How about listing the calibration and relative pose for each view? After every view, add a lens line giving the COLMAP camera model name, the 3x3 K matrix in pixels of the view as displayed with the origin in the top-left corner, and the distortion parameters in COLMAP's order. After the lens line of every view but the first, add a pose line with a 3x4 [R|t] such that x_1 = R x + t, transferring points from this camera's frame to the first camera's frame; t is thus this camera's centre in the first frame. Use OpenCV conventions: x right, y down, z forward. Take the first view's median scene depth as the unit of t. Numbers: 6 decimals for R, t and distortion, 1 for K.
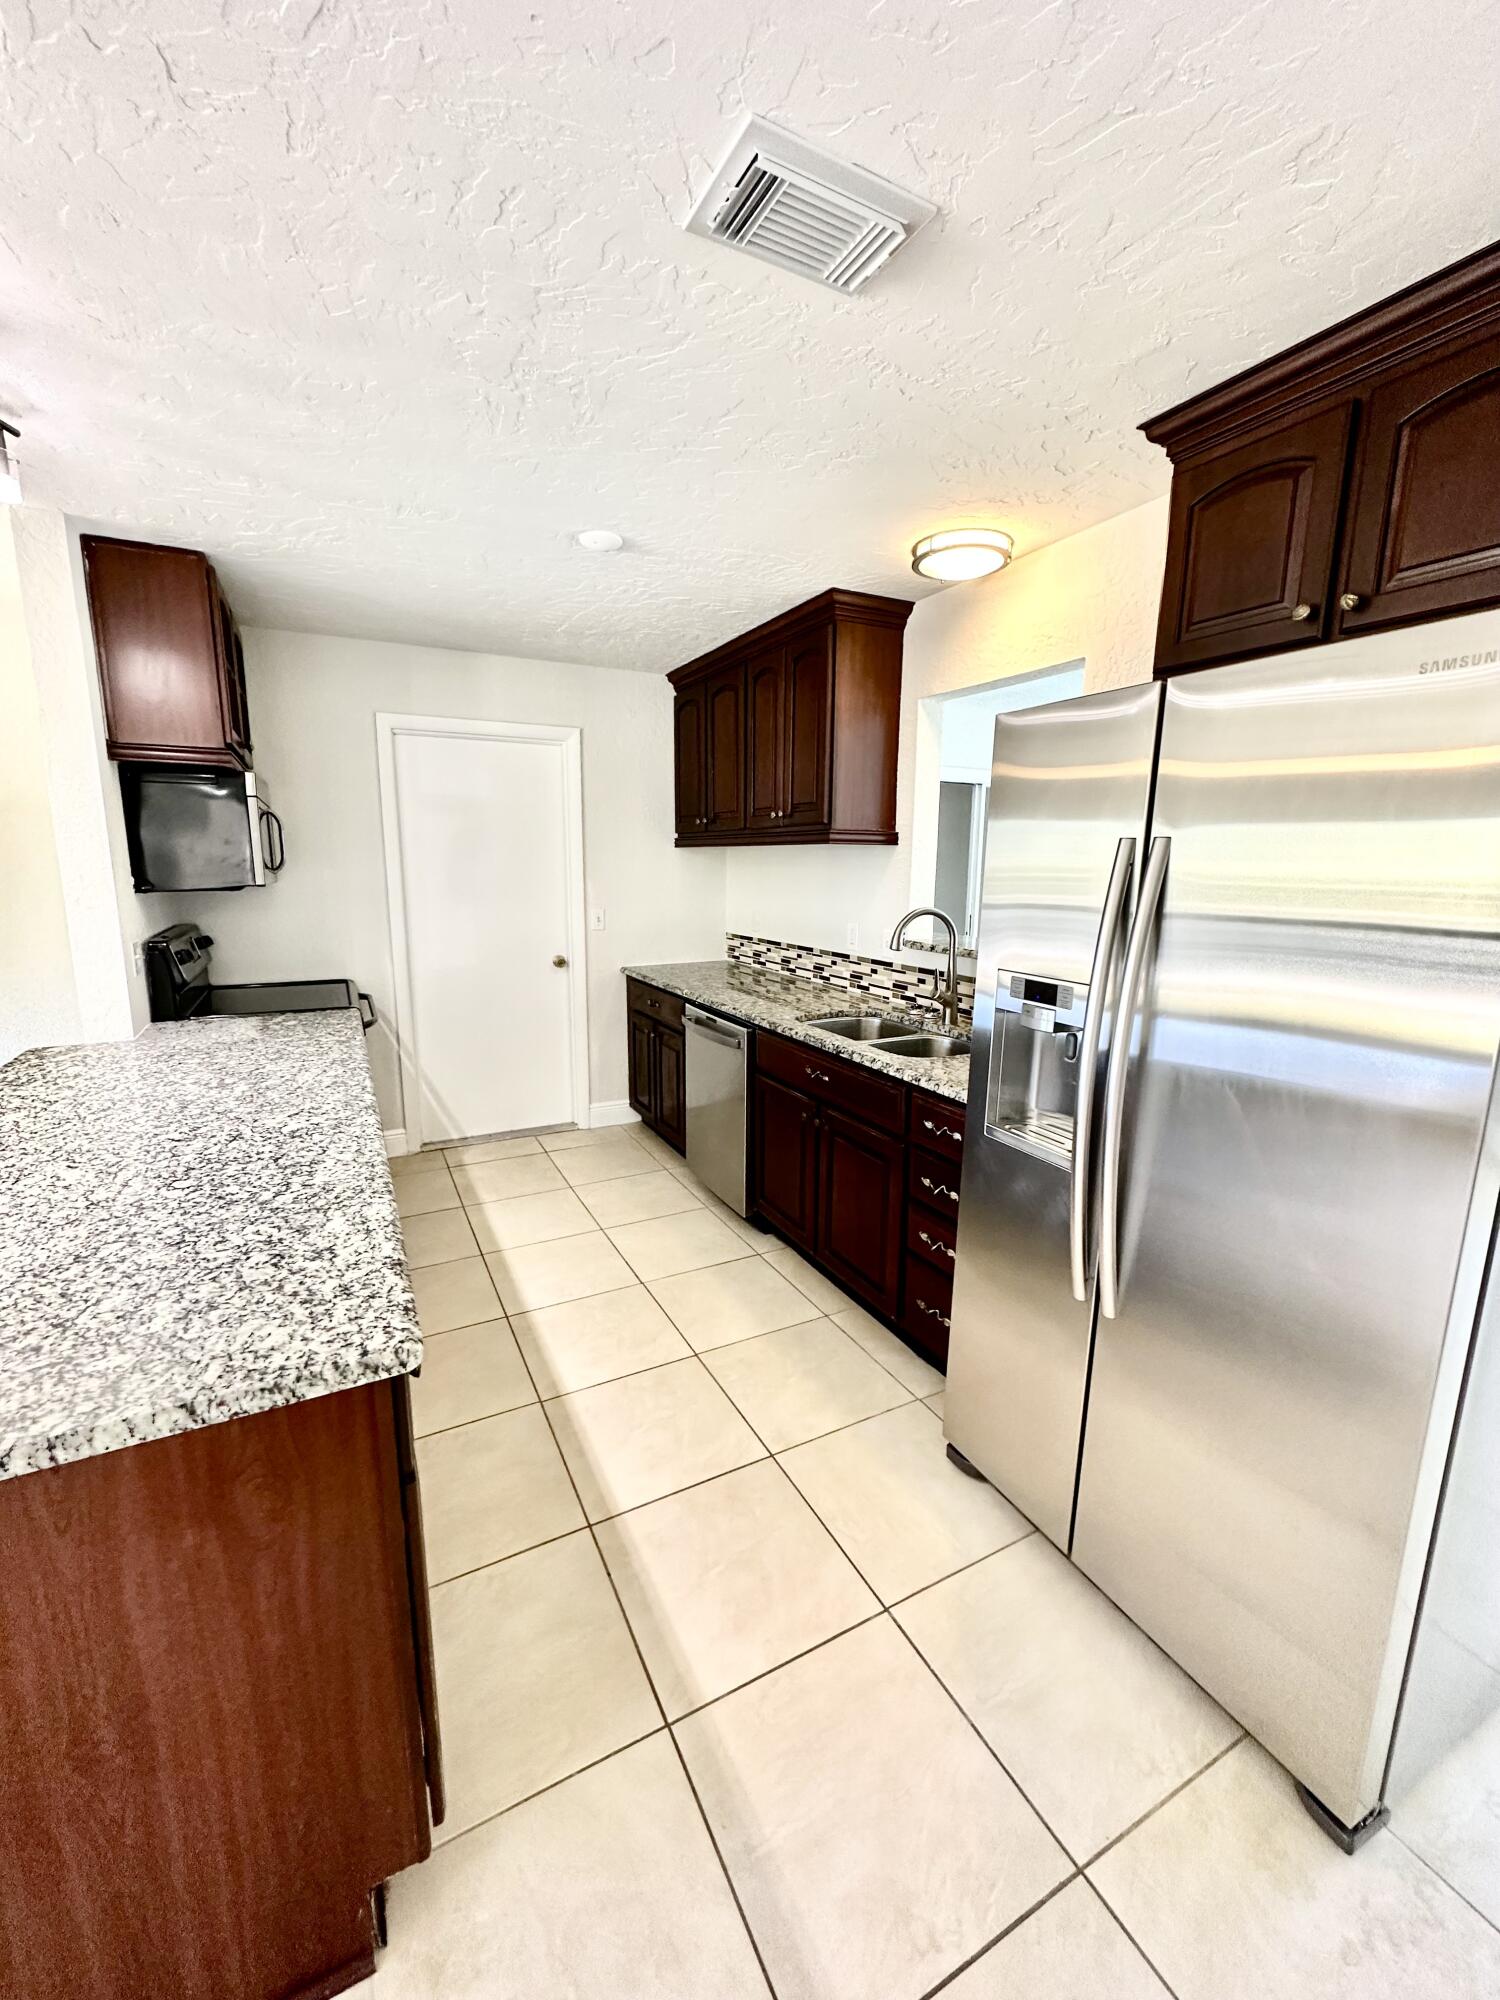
lens RADIAL K [[799.1, 0, 750.4], [0, 799.1, 1000.2], [0, 0, 1]] dist [-0.000941, 0.000271]
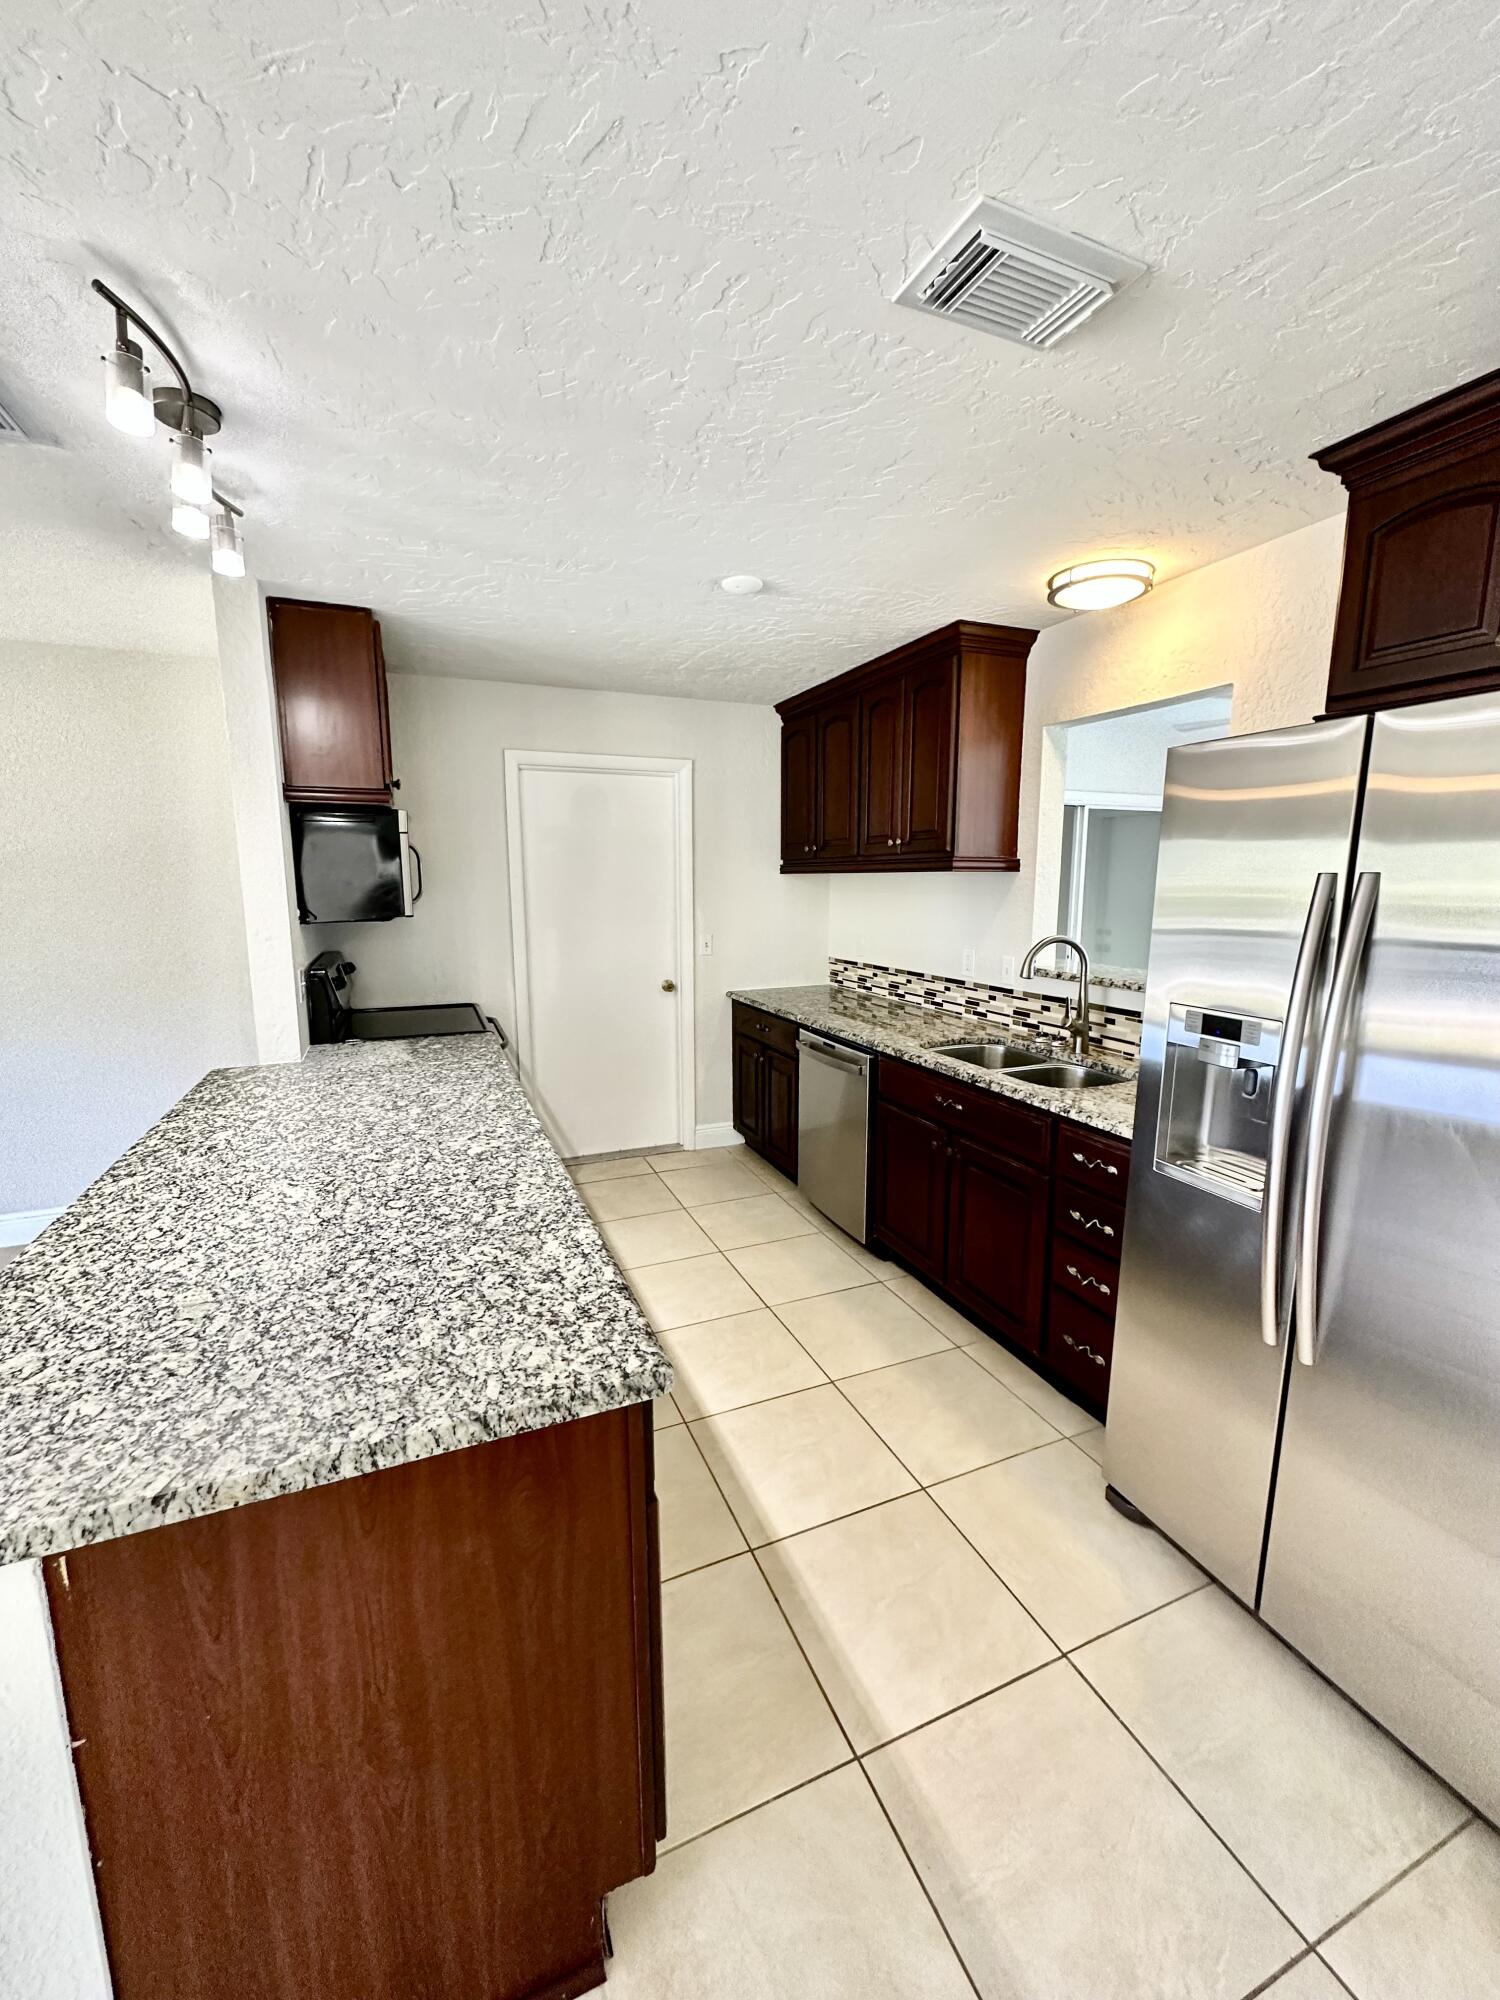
lens RADIAL K [[798.3, 0, 750.0], [0, 798.3, 1000.0], [0, 0, 1]] dist [-0.001710, 0.000487]
pose [[0.996756, 0.003519, -0.080412, -0.084942], [-0.005480, 0.999693, -0.024176, -0.010238], [0.080302, 0.024539, 0.996468, -0.017053]]
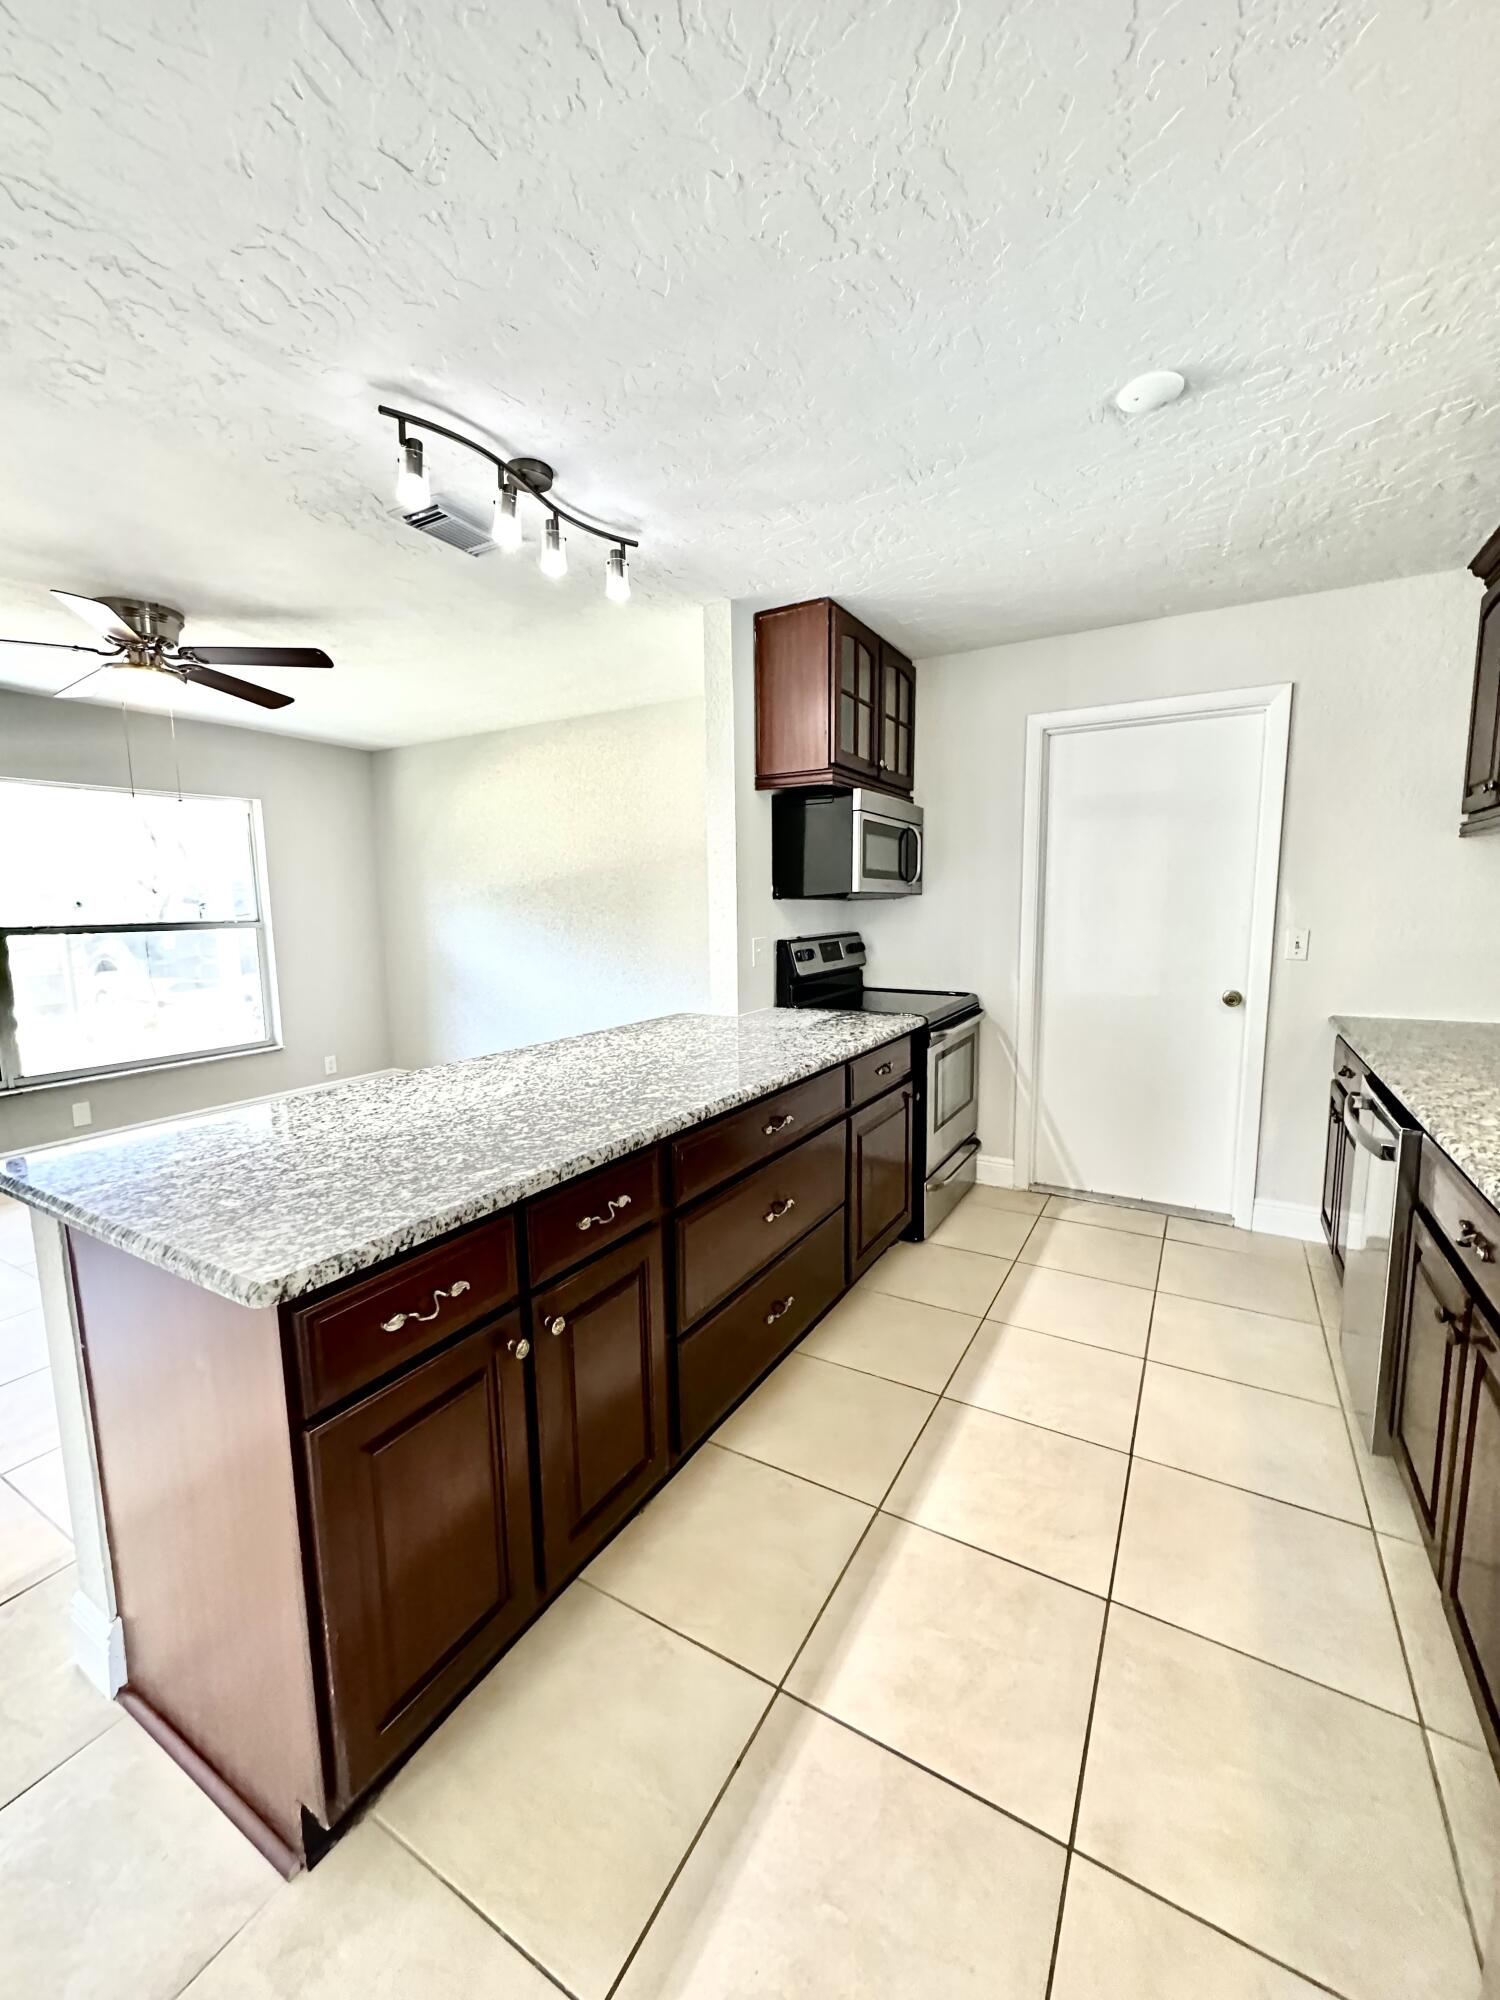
lens RADIAL K [[796.7, 0, 749.3], [0, 796.7, 999.8], [0, 0, 1]] dist [0.000138, 0.000348]
pose [[0.530515, 0.091791, -0.842691, 0.250812], [-0.133698, 0.990738, 0.023747, -0.006797], [0.837066, 0.100068, 0.537873, 0.342888]]
